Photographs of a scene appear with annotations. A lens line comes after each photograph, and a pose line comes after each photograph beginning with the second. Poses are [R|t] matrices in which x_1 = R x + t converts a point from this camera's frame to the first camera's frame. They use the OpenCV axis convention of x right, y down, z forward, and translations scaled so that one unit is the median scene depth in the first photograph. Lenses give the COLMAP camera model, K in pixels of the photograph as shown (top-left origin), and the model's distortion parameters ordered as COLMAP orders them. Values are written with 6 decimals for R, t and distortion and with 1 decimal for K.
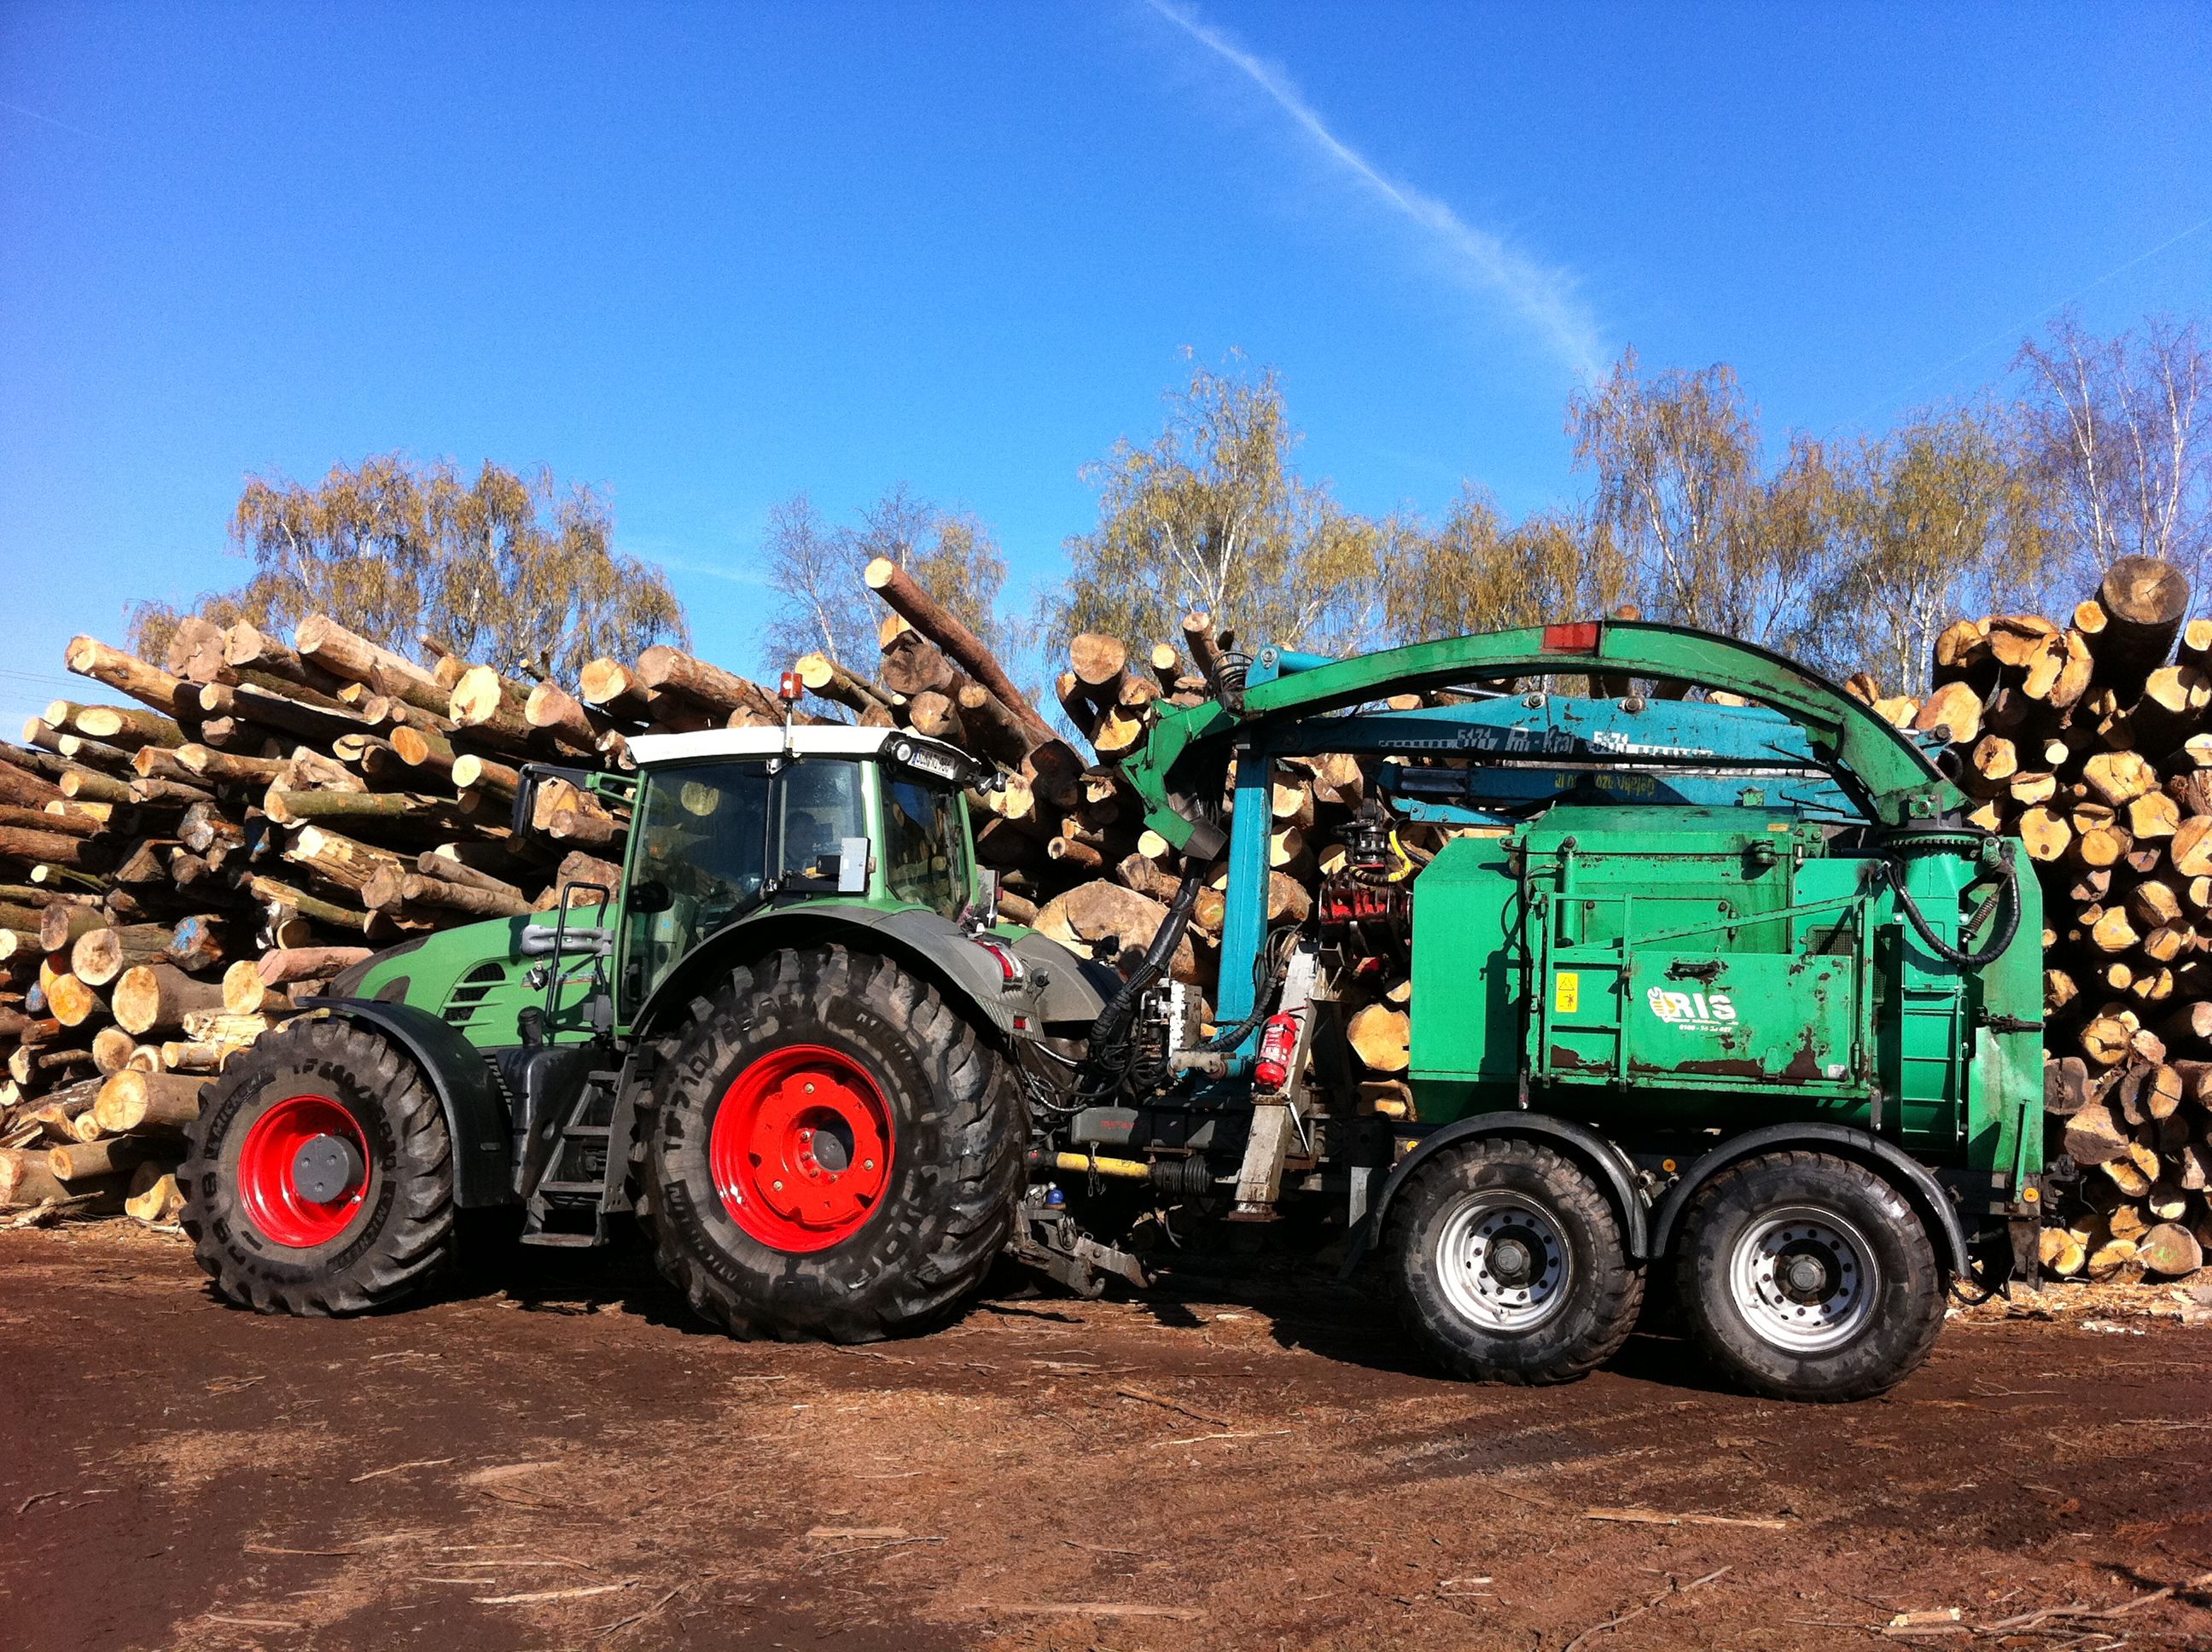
lens RADIAL K [[2143.7, 0, 1173.7], [0, 2143.7, 745.6], [0, 0, 1]] dist [0.084939, -0.227621]
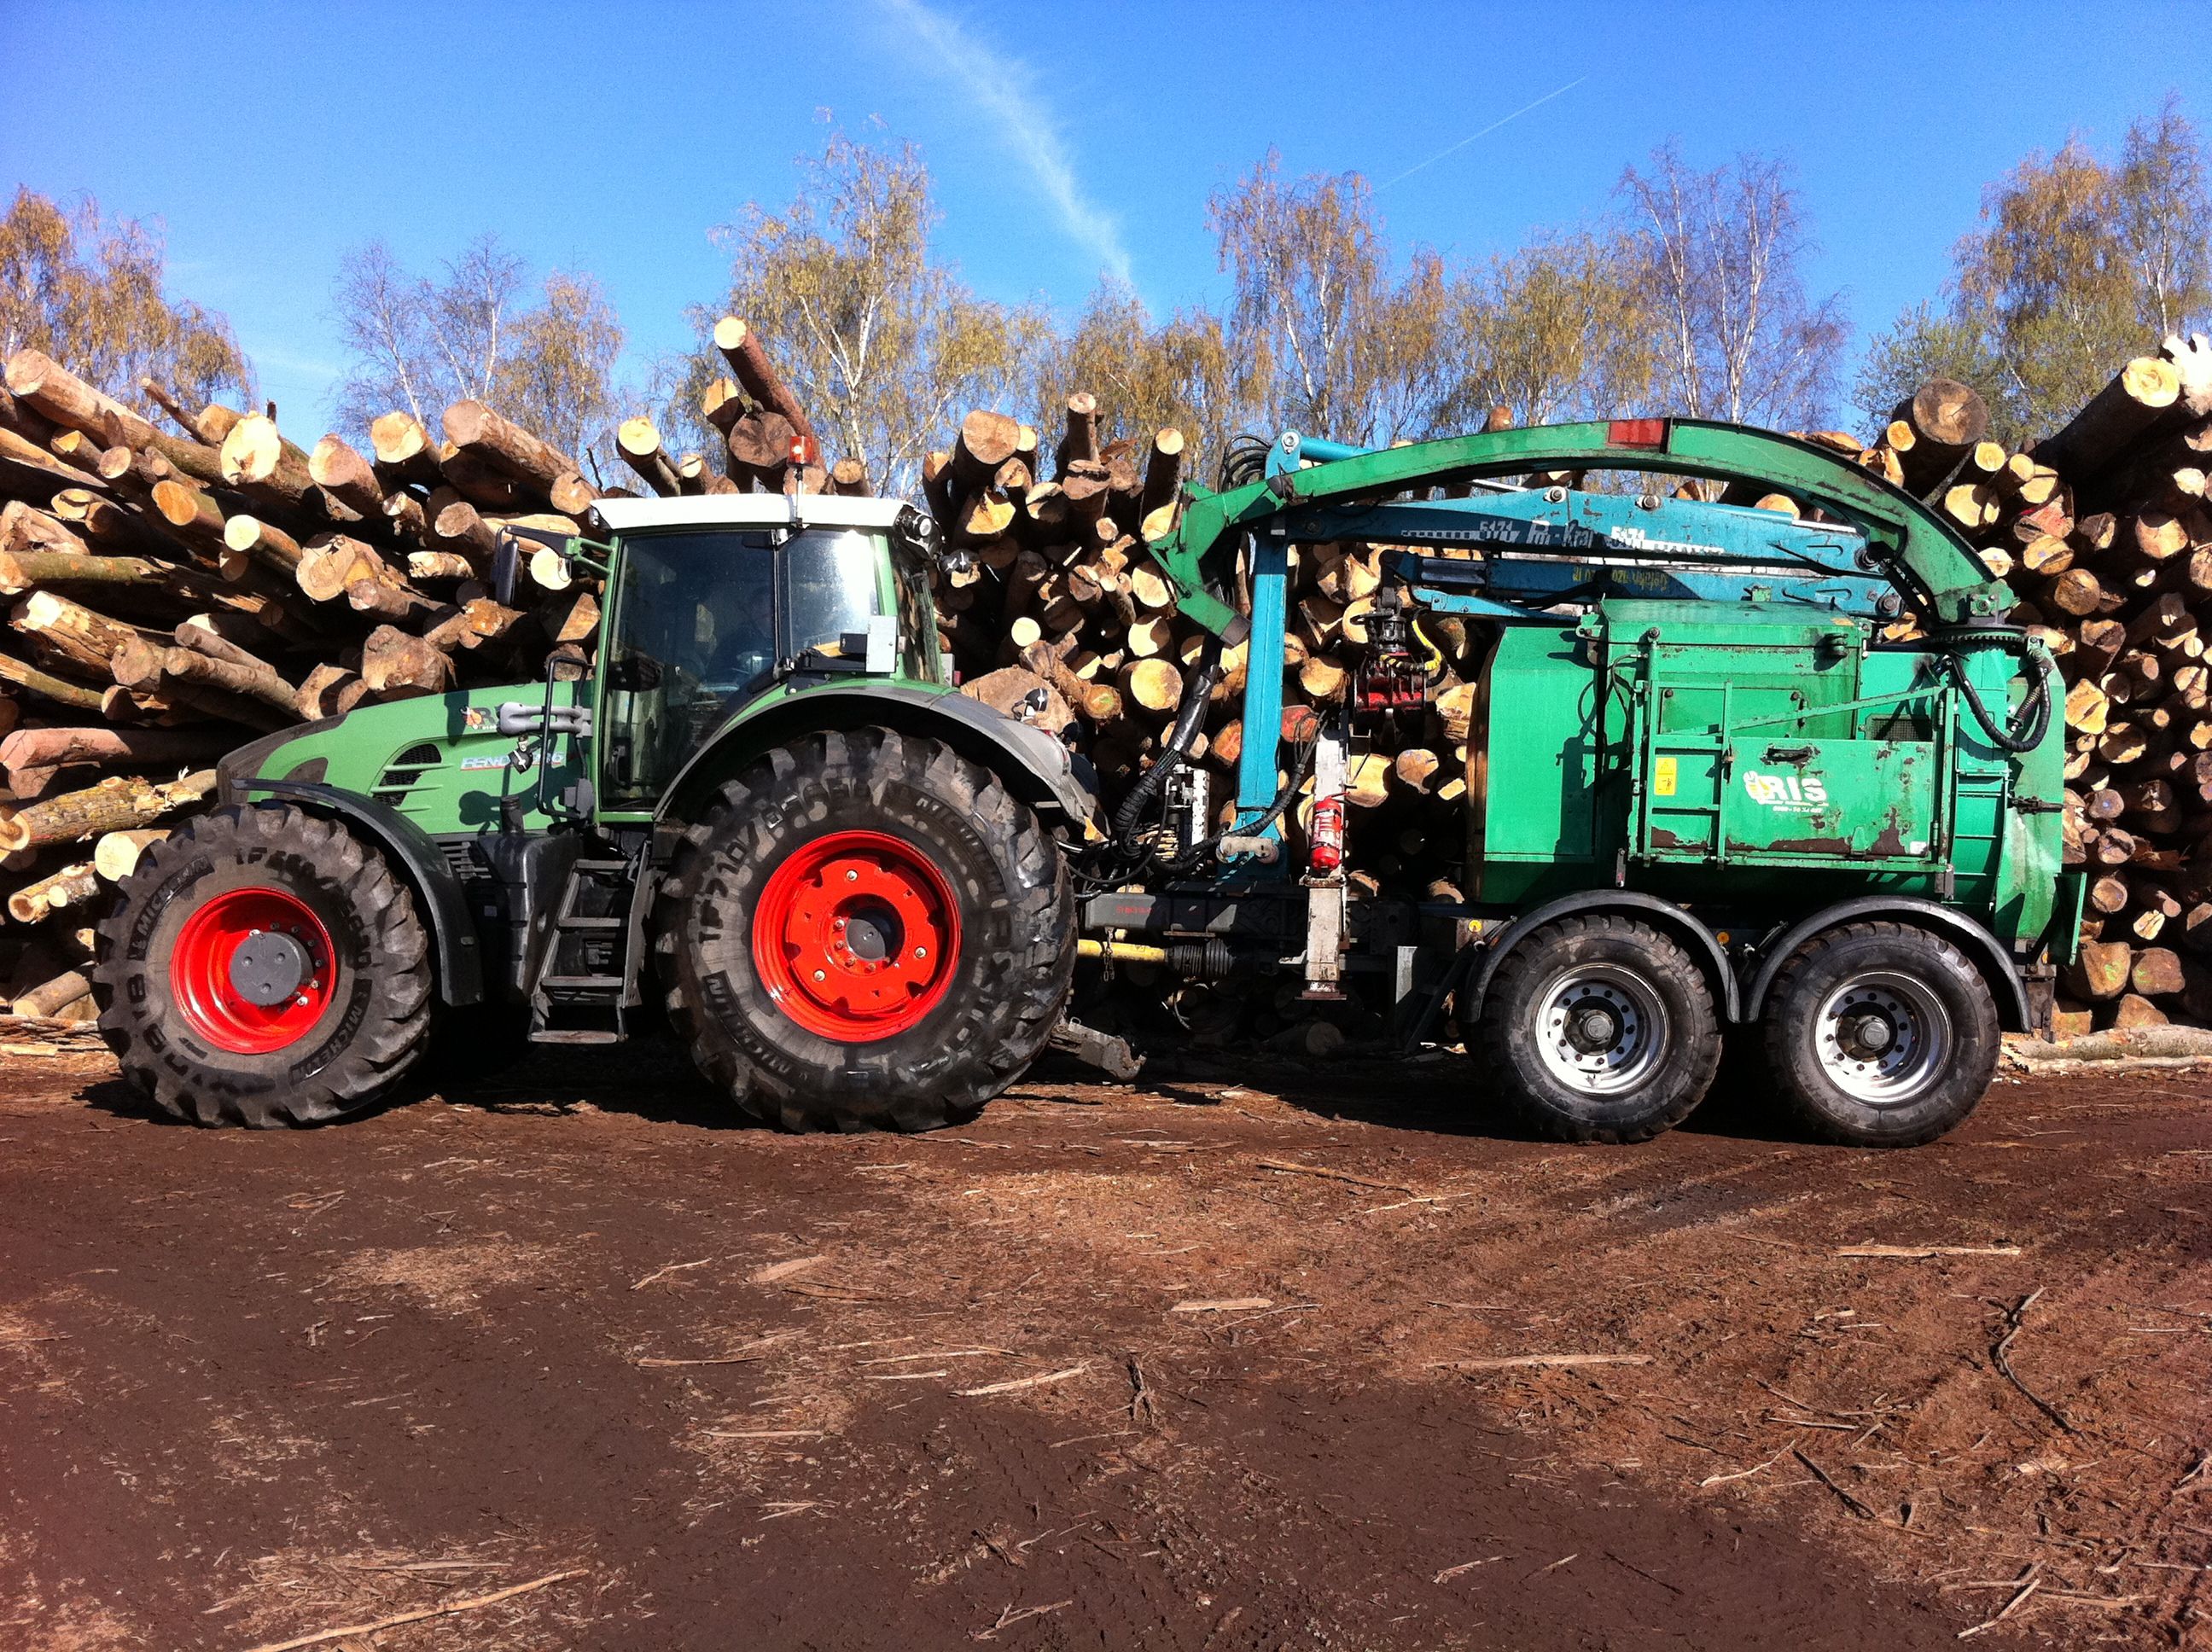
lens RADIAL K [[2146.1, 0, 1180.6], [0, 2146.1, 786.5], [0, 0, 1]] dist [0.095820, -0.248971]
pose [[0.967840, 0.001757, 0.251562, -0.273699], [-0.030053, 0.993622, 0.108681, 0.011408], [-0.249767, -0.112746, 0.961720, 0.046266]]
